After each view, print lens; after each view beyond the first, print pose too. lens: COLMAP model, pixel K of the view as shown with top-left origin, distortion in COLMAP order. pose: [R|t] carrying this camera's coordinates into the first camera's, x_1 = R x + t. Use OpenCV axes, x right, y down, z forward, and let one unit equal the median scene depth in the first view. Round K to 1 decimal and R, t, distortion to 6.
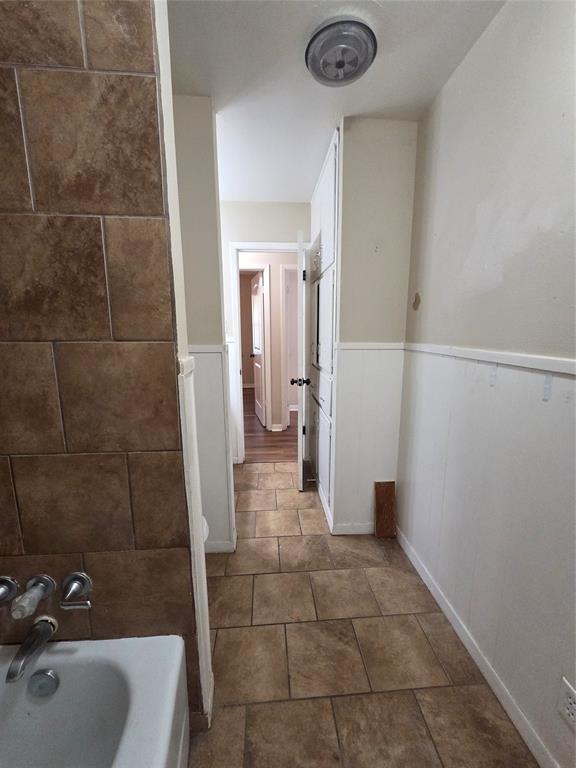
lens RADIAL K [[313.7, 0, 288.4], [0, 313.7, 382.9], [0, 0, 1]] dist [0.000623, 0.000126]
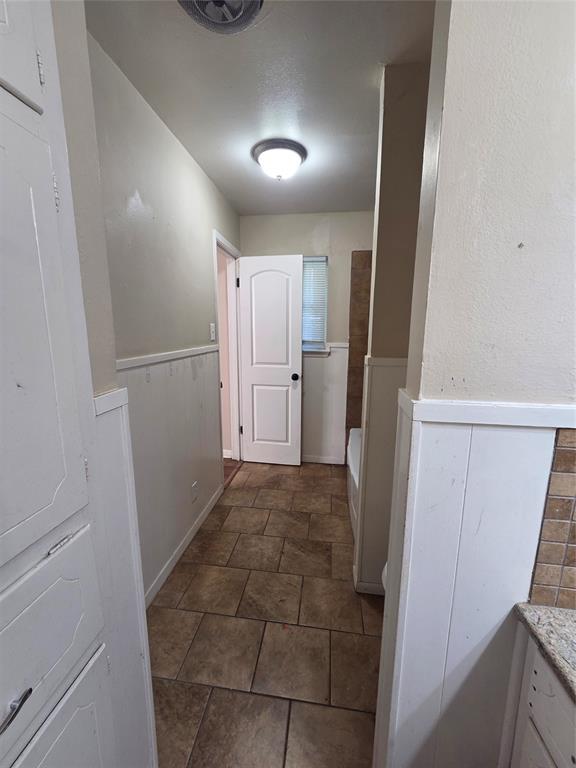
lens RADIAL K [[313.7, 0, 287.0], [0, 313.7, 383.3], [0, 0, 1]] dist [0.000623, 0.000126]
pose [[-0.977581, -0.036326, 0.207401, -0.169650], [0.036753, 0.940445, 0.337954, -0.348457], [-0.207326, 0.338000, -0.918026, 1.778391]]
